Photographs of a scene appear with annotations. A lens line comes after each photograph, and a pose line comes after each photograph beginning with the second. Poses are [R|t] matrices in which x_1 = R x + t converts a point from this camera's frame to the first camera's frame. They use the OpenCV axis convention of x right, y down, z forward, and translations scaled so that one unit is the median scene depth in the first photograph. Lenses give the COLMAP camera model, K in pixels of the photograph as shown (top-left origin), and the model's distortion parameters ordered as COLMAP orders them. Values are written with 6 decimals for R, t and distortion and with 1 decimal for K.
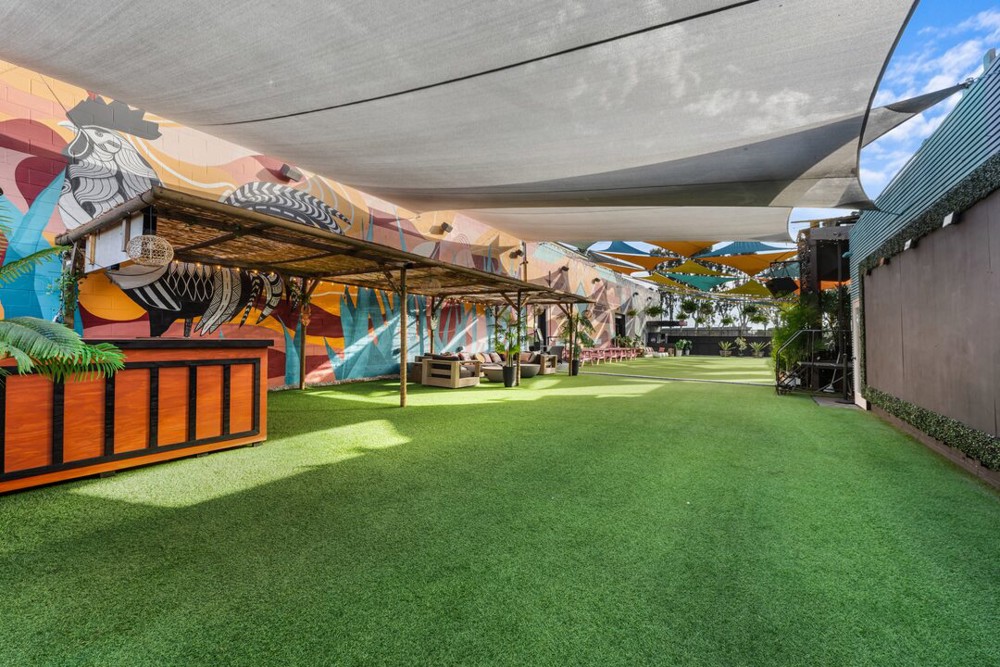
lens RADIAL K [[402.3, 0, 501.4], [0, 402.3, 335.9], [0, 0, 1]] dist [0.006440, 0.000138]
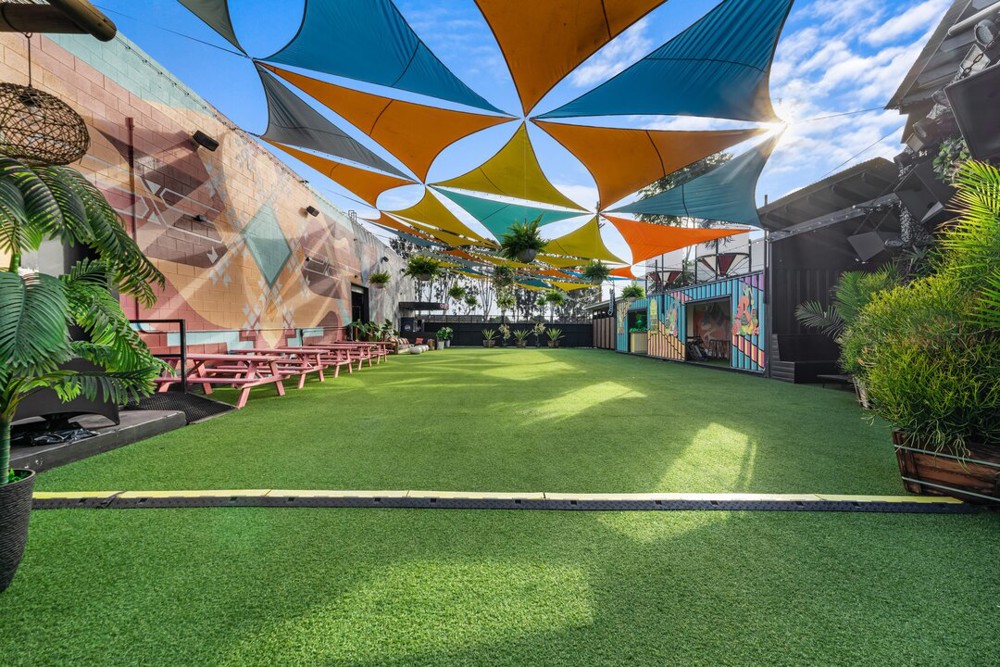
lens RADIAL K [[402.3, 0, 496.0], [0, 402.3, 332.7], [0, 0, 1]] dist [0.006440, 0.000138]
pose [[0.823962, -0.011805, 0.566522, 0.106457], [-0.001178, 0.999745, 0.022546, 0.002388], [-0.566643, -0.019245, 0.823738, 0.341412]]
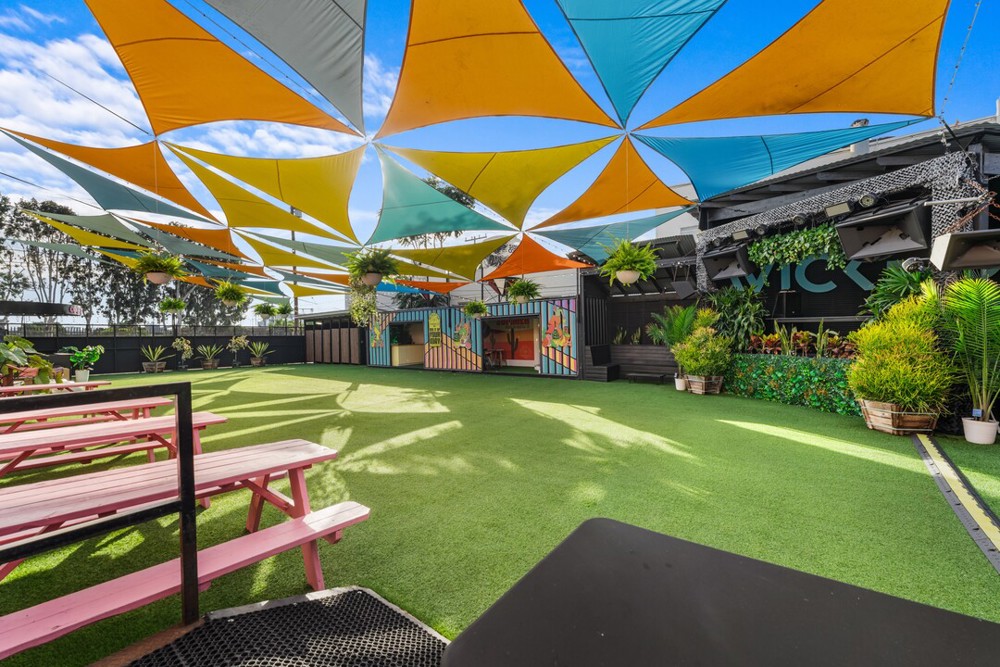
lens RADIAL K [[402.3, 0, 501.3], [0, 402.3, 335.5], [0, 0, 1]] dist [0.006440, 0.000138]
pose [[0.106589, -0.009203, 0.994261, 0.048194], [0.004020, 0.999953, 0.008824, -0.003905], [-0.994295, 0.003056, 0.106621, 0.508644]]
